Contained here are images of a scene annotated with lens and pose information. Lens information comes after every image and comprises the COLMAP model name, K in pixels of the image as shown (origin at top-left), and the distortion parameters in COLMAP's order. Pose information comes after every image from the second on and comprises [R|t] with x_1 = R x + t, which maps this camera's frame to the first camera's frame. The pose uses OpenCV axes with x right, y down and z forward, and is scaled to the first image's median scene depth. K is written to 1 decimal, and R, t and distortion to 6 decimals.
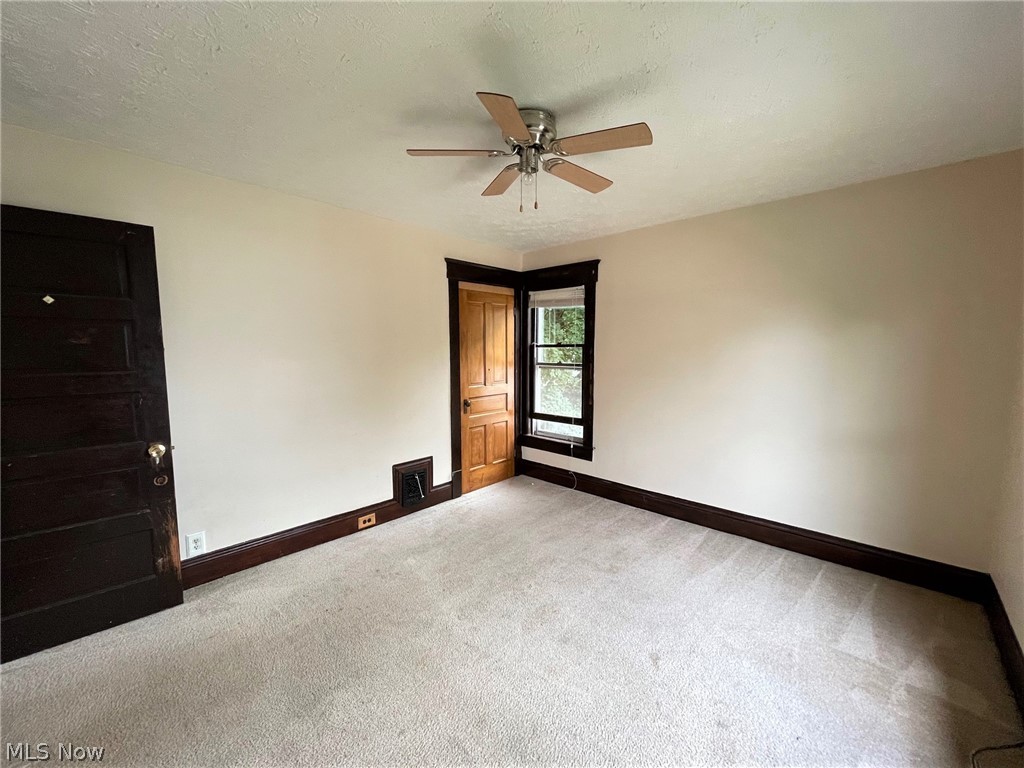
lens RADIAL K [[413.8, 0, 512.5], [0, 413.8, 386.6], [0, 0, 1]] dist [0.001342, -0.000106]
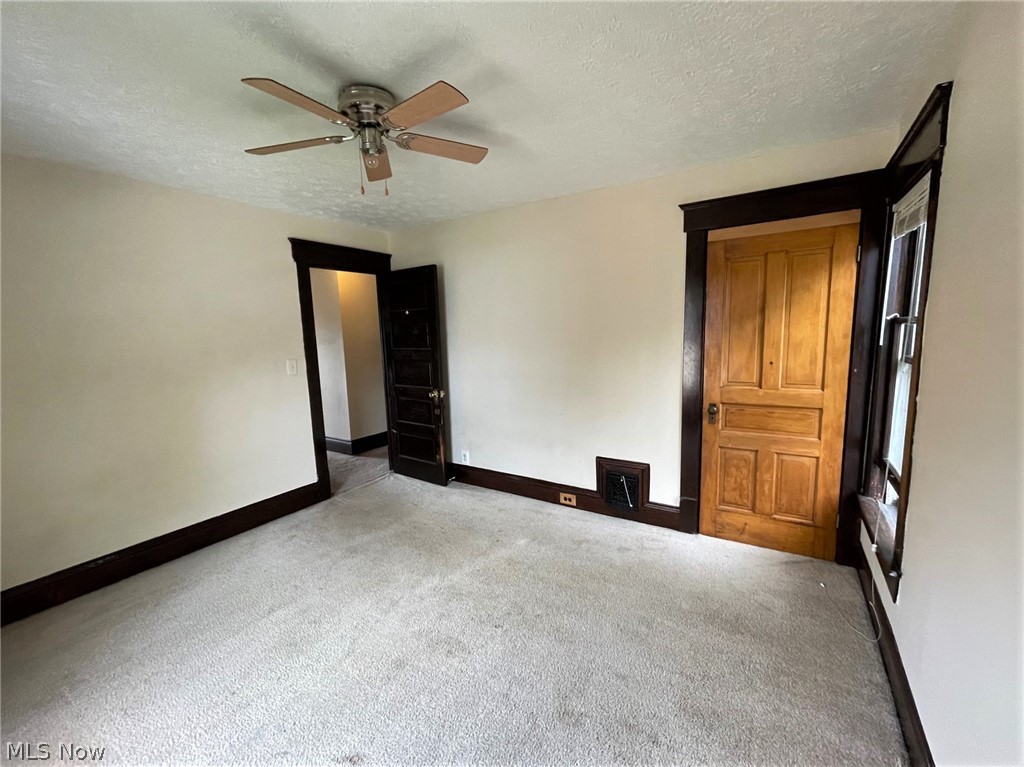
lens RADIAL K [[422.6, 0, 511.0], [0, 422.6, 387.5], [0, 0, 1]] dist [0.000526, 0.000035]
pose [[0.181183, 0.129229, -0.974922, 0.529870], [-0.066824, 0.990655, 0.118896, -0.059215], [0.981176, 0.043607, 0.188126, 0.557159]]
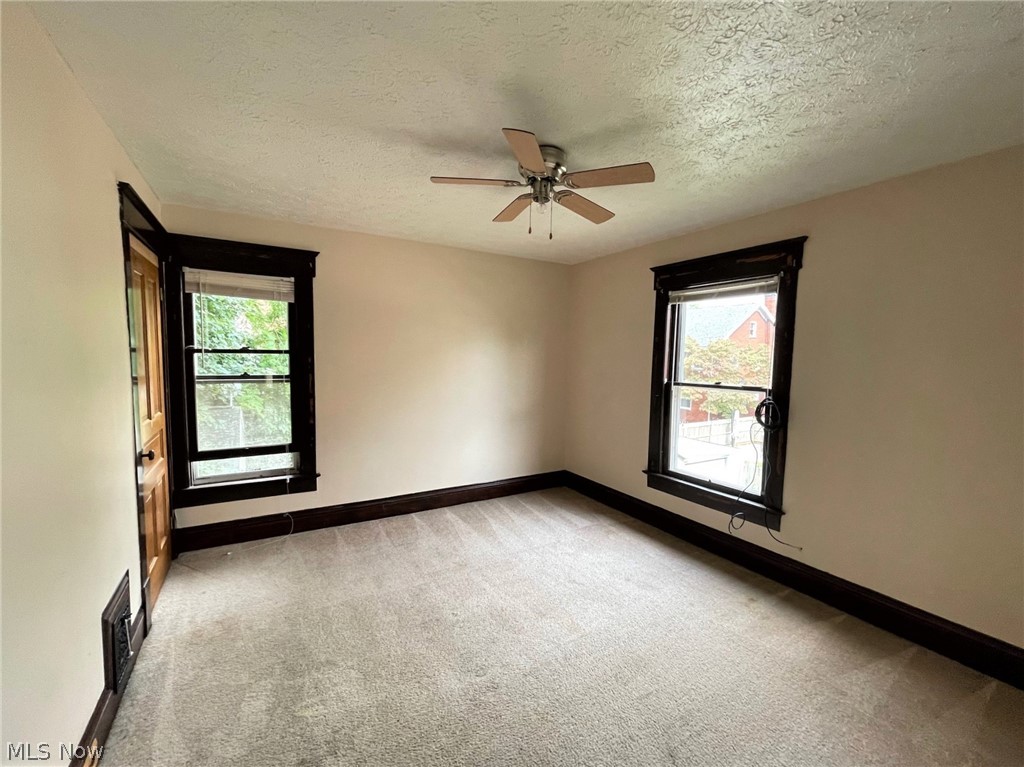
lens RADIAL K [[422.6, 0, 511.0], [0, 422.6, 387.5], [0, 0, 1]] dist [0.000526, 0.000035]
pose [[0.281301, -0.068879, 0.957144, -0.528091], [0.071082, 0.996176, 0.050797, -0.044746], [-0.956983, 0.053747, 0.285121, 0.383192]]
